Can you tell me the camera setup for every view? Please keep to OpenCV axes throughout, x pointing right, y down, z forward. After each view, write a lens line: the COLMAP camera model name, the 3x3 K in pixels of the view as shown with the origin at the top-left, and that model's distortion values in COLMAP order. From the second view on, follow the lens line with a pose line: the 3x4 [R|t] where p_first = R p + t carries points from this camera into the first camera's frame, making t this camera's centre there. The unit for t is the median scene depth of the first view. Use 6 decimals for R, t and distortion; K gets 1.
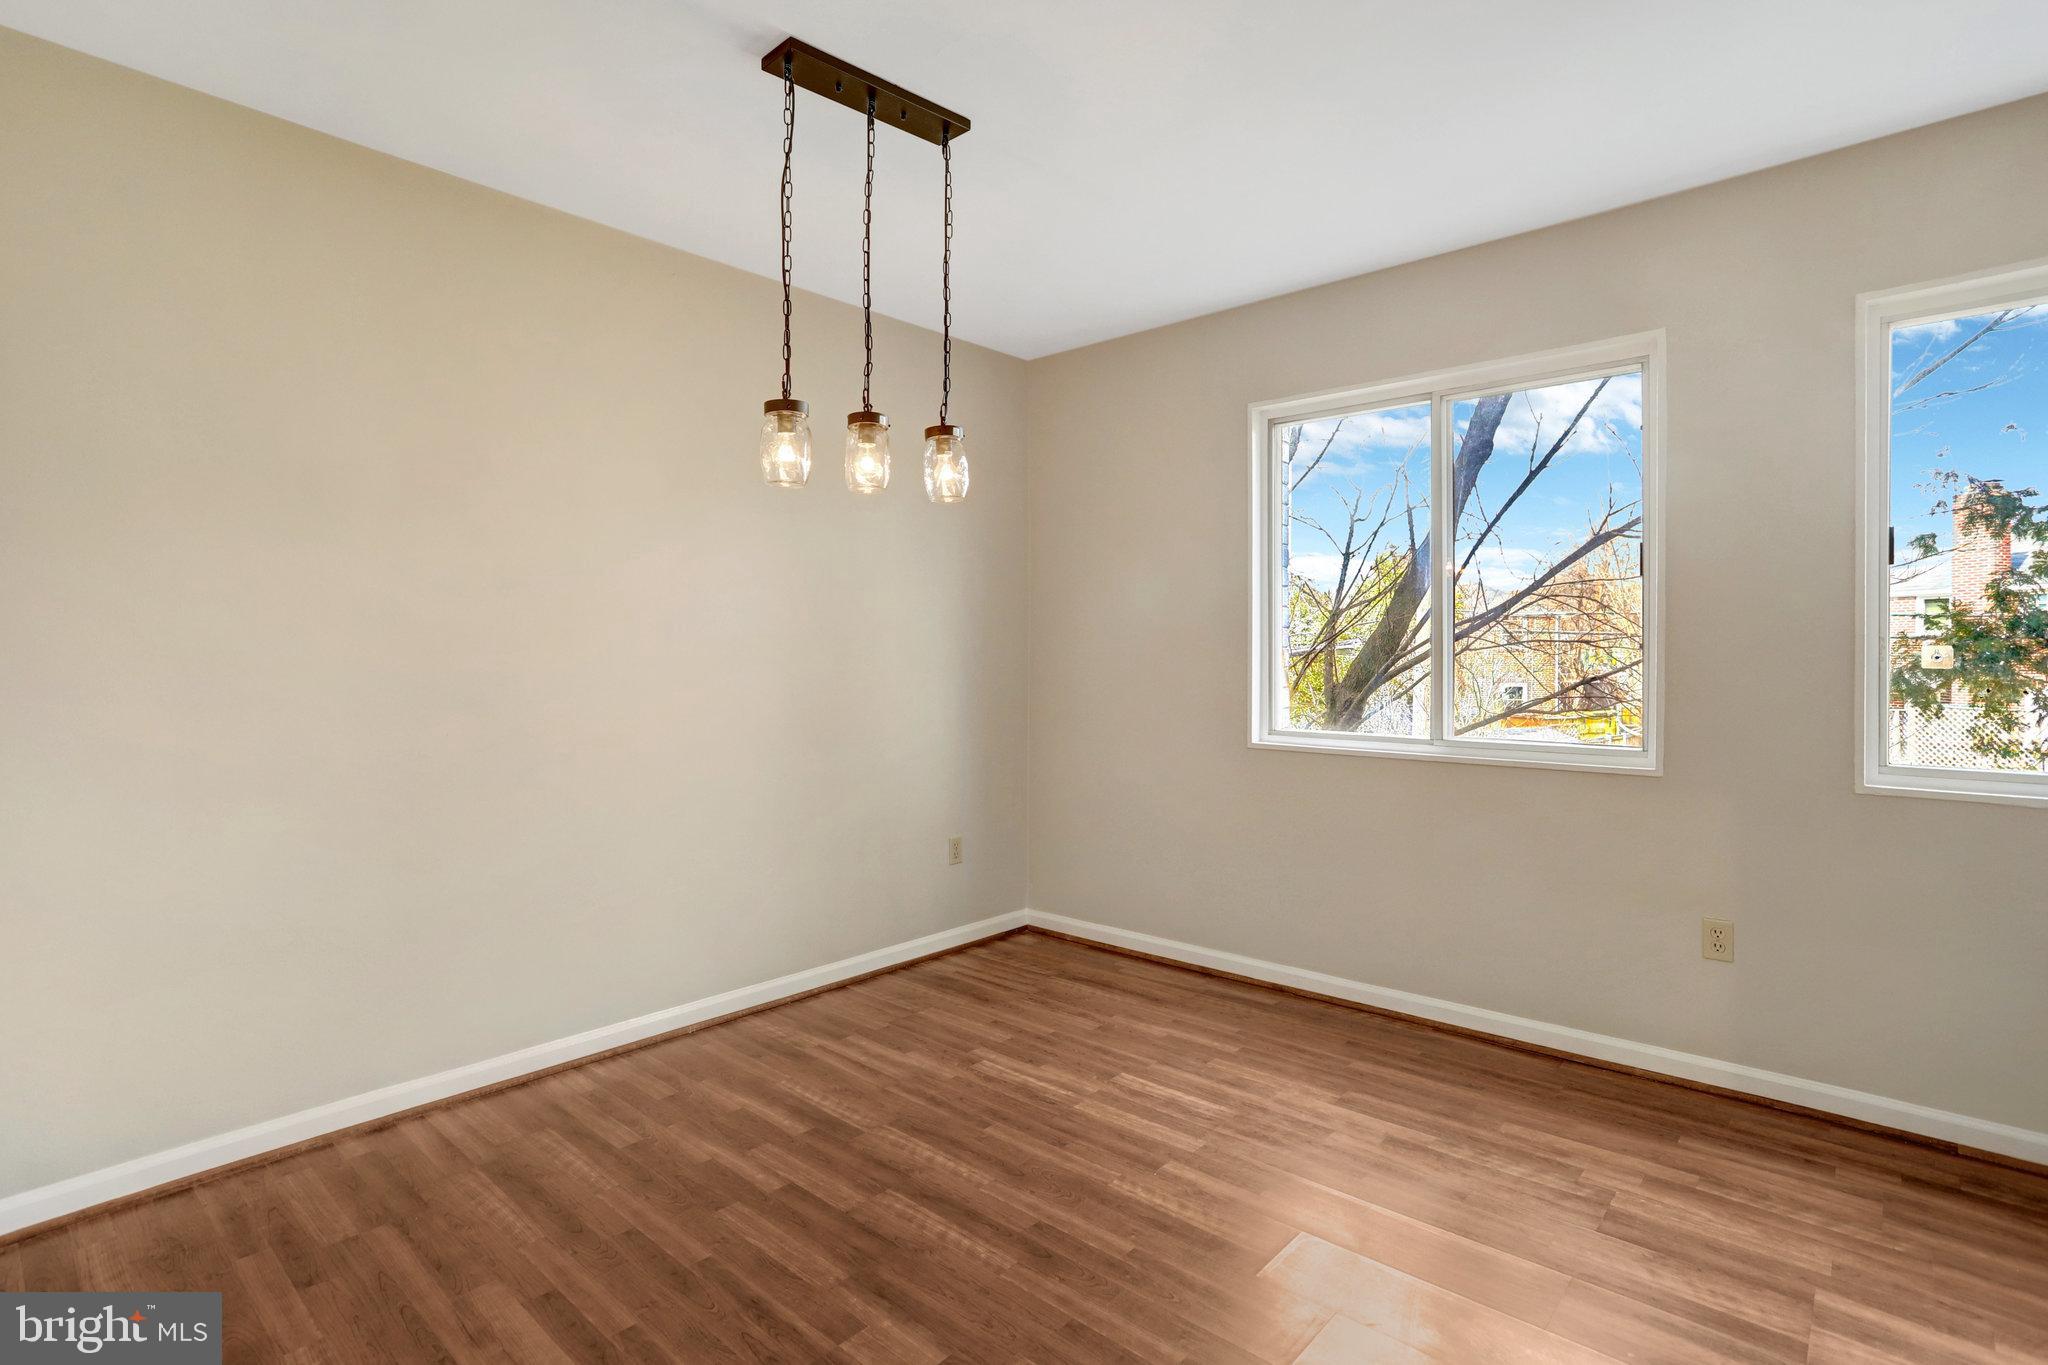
lens RADIAL K [[1006.3, 0, 1038.2], [0, 1006.3, 658.5], [0, 0, 1]] dist [-0.026715, 0.025764]
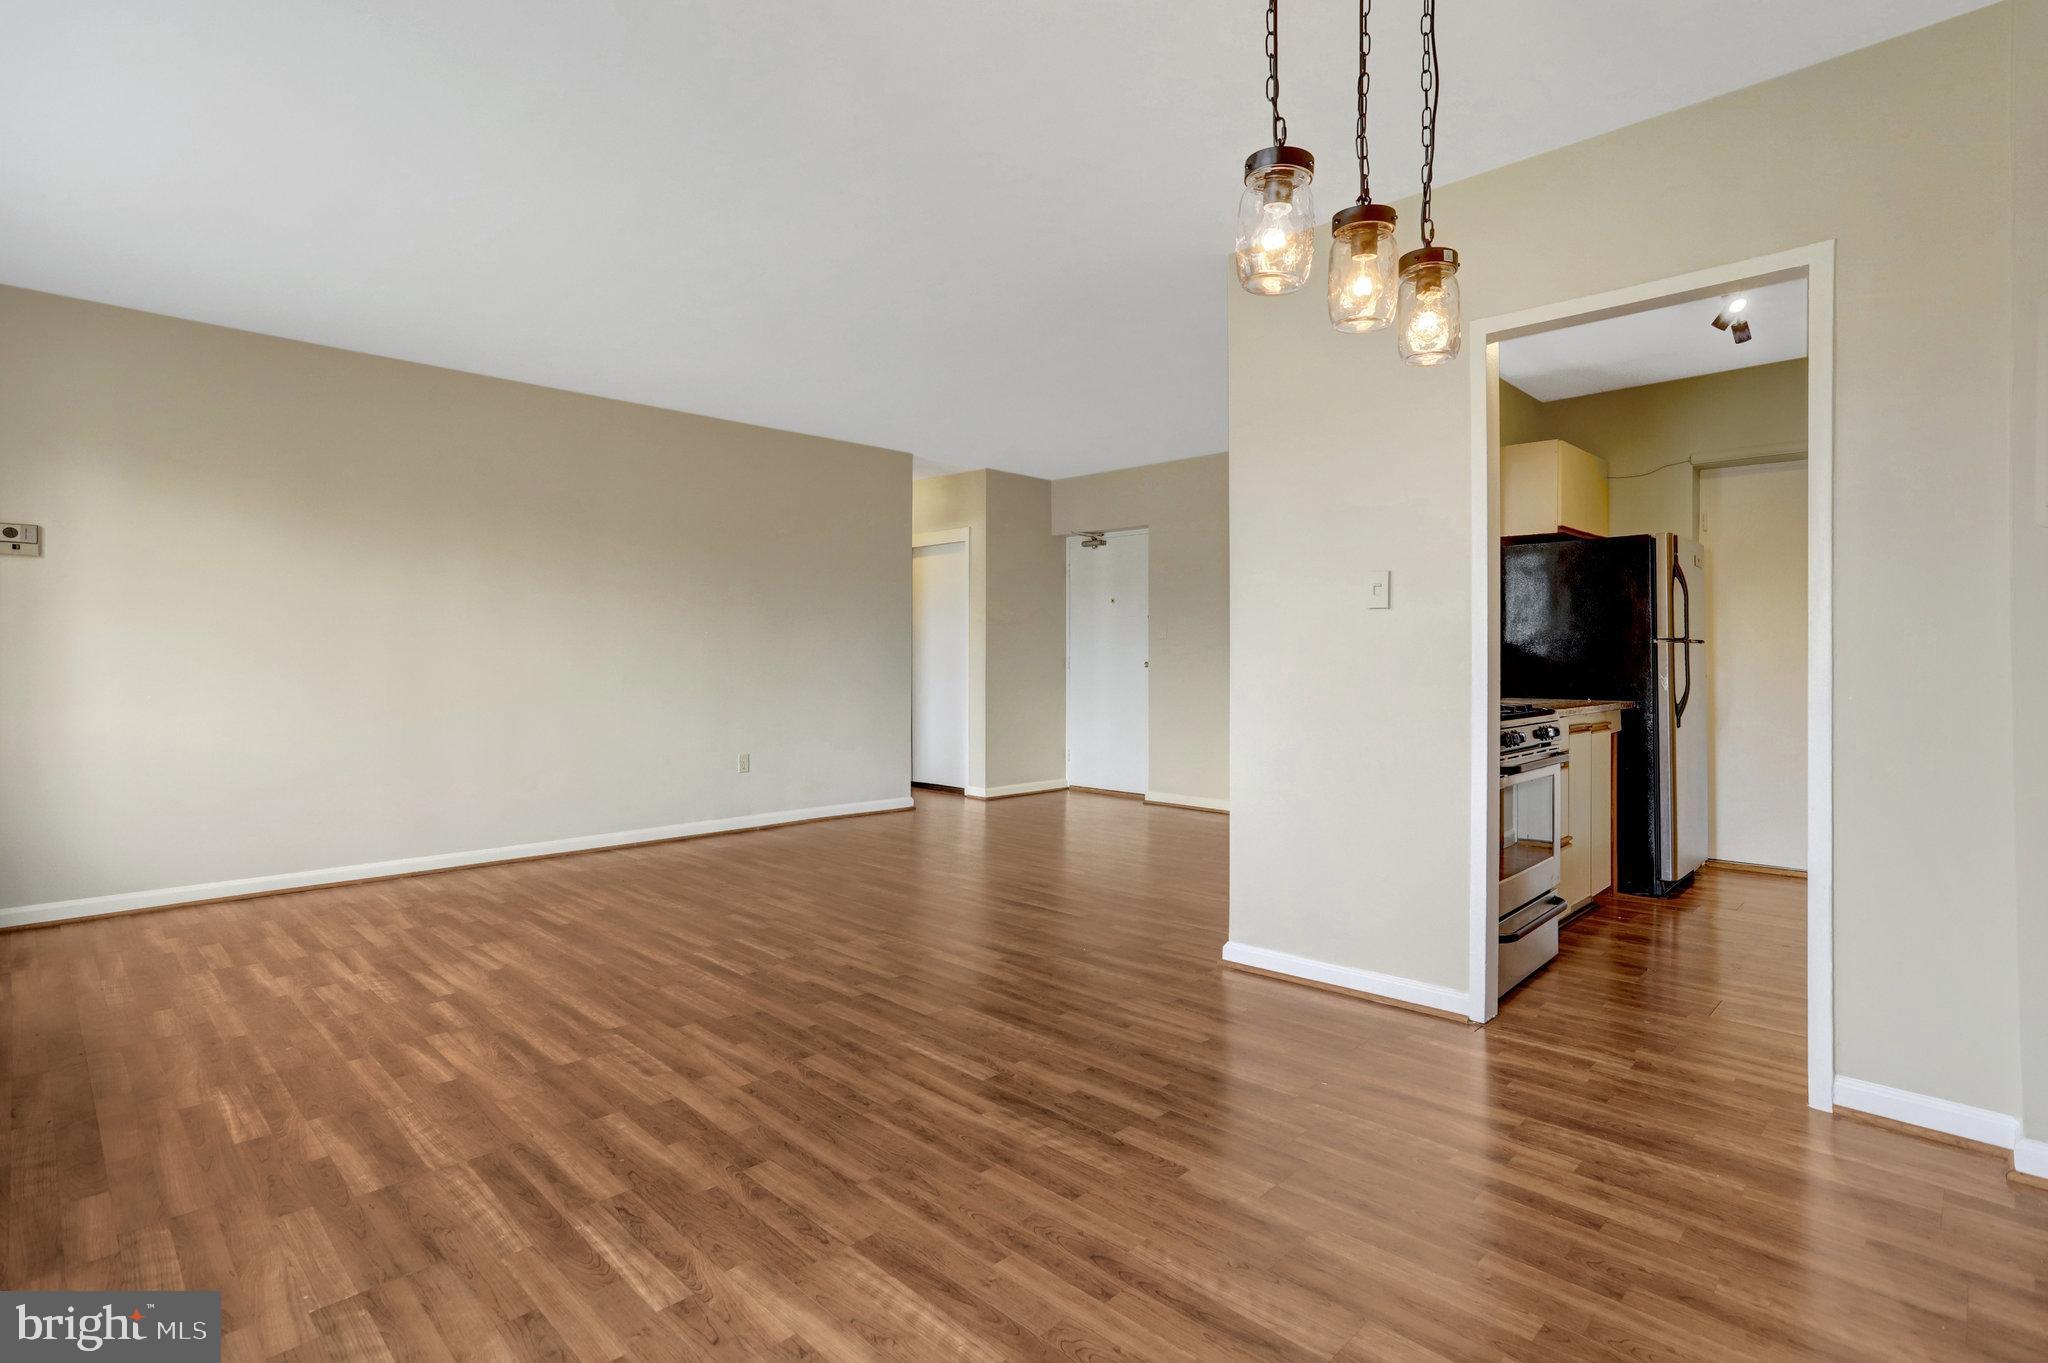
lens RADIAL K [[1012.7, 0, 1023.0], [0, 1012.7, 648.1], [0, 0, 1]] dist [-0.042096, 0.030476]
pose [[-0.997787, -0.000829, 0.066488, 0.010791], [-0.001328, 0.999971, -0.007463, 0.045637], [-0.066480, -0.007535, -0.997759, 1.382786]]
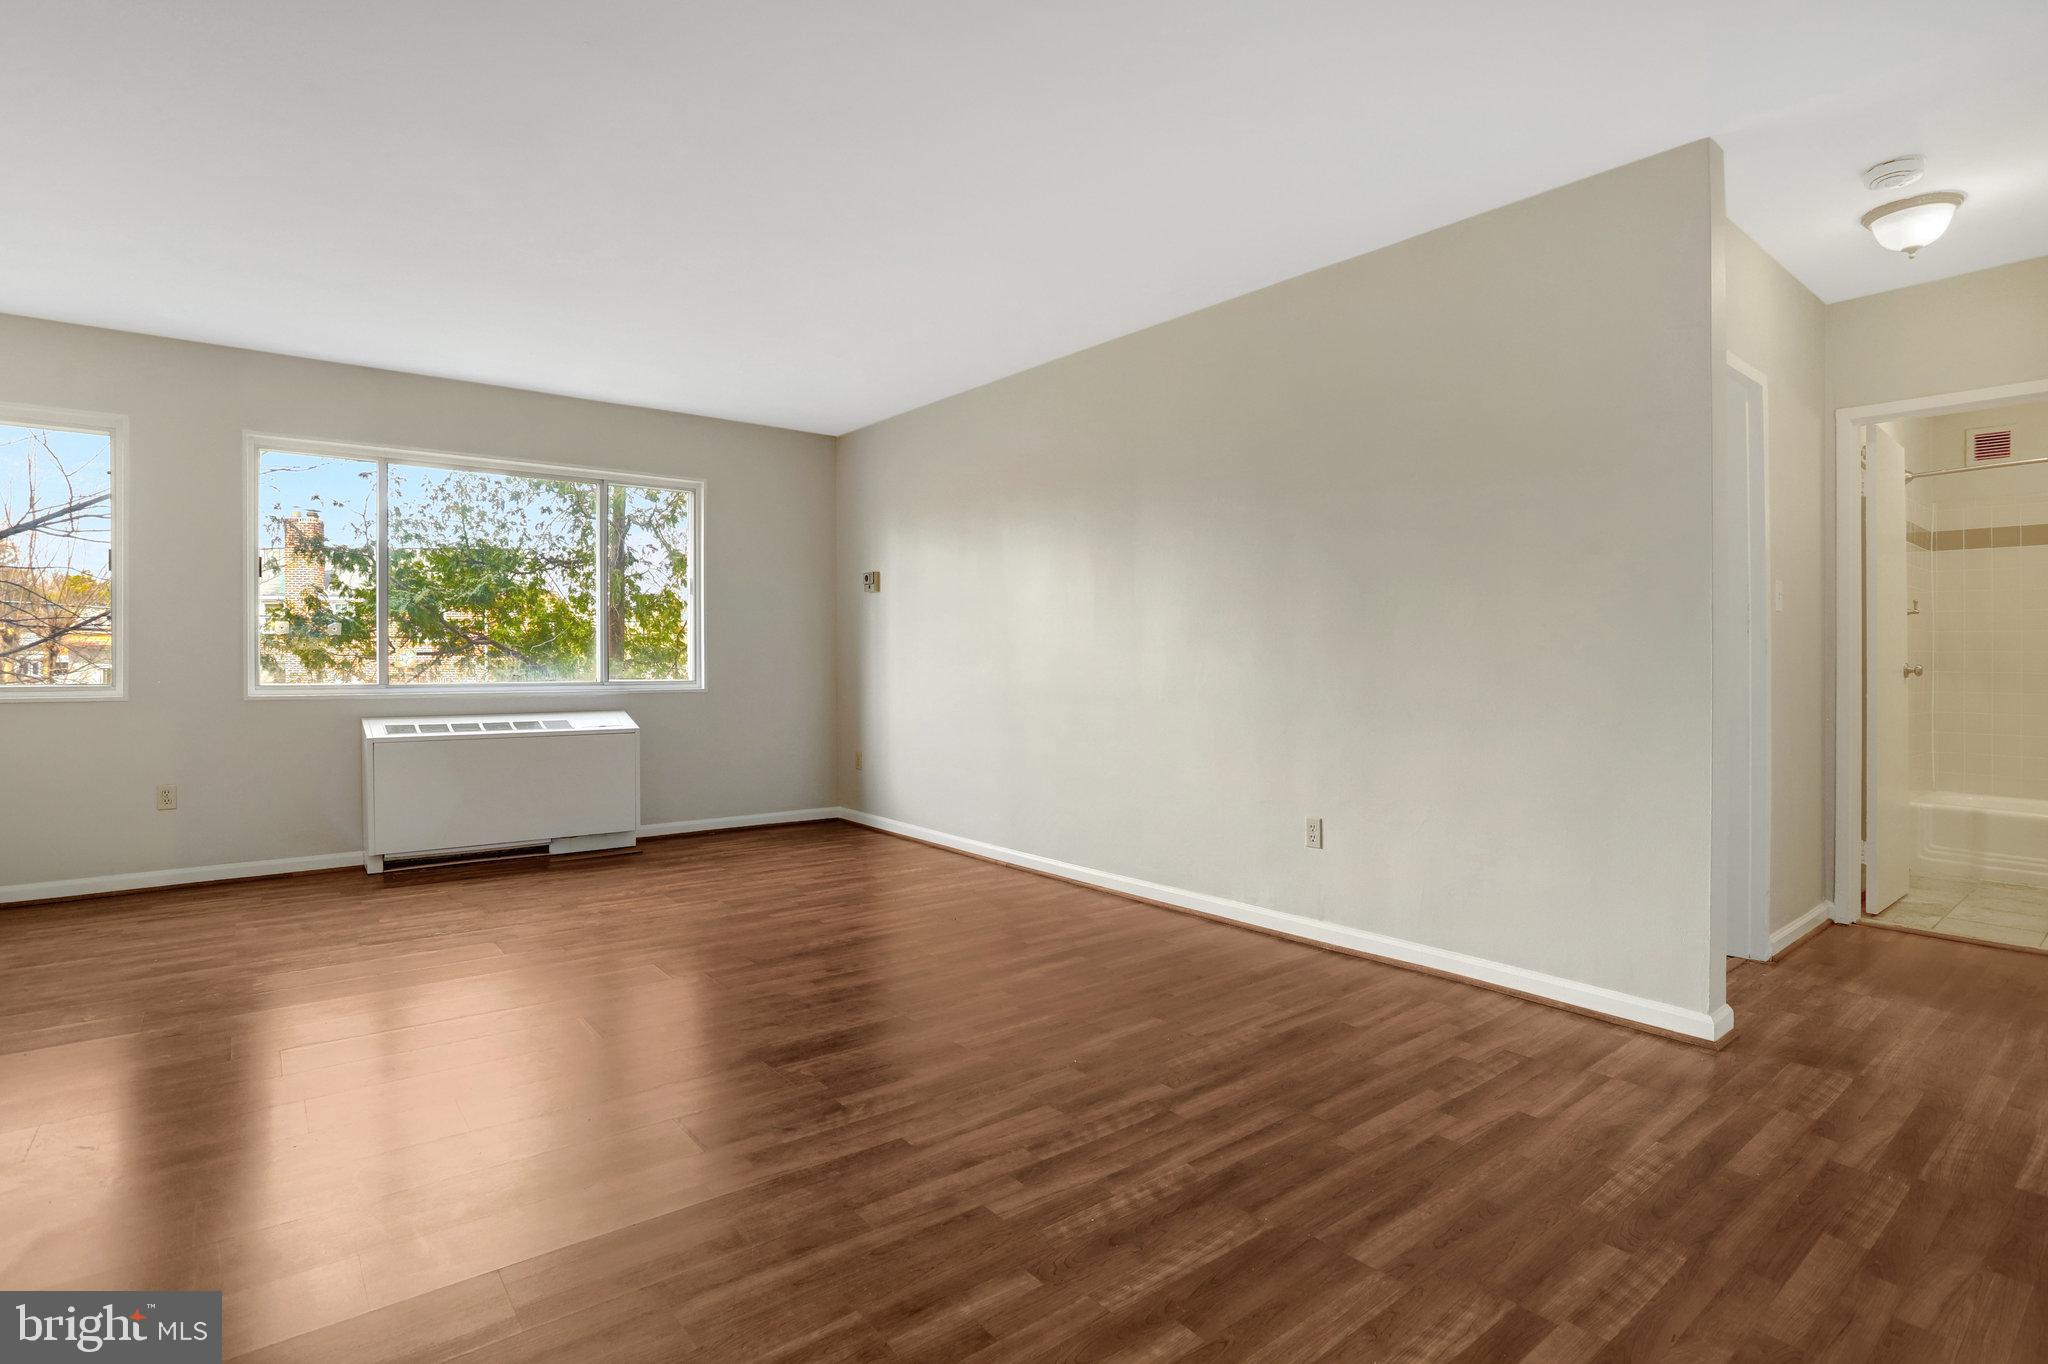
lens RADIAL K [[1015.8, 0, 957.5], [0, 1015.8, 664.2], [0, 0, 1]] dist [-0.029601, 0.000098]
pose [[0.230019, -0.006525, 0.973164, -0.632589], [0.000479, 0.999978, 0.006592, 0.051970], [-0.973186, -0.001050, 0.230017, -0.655878]]
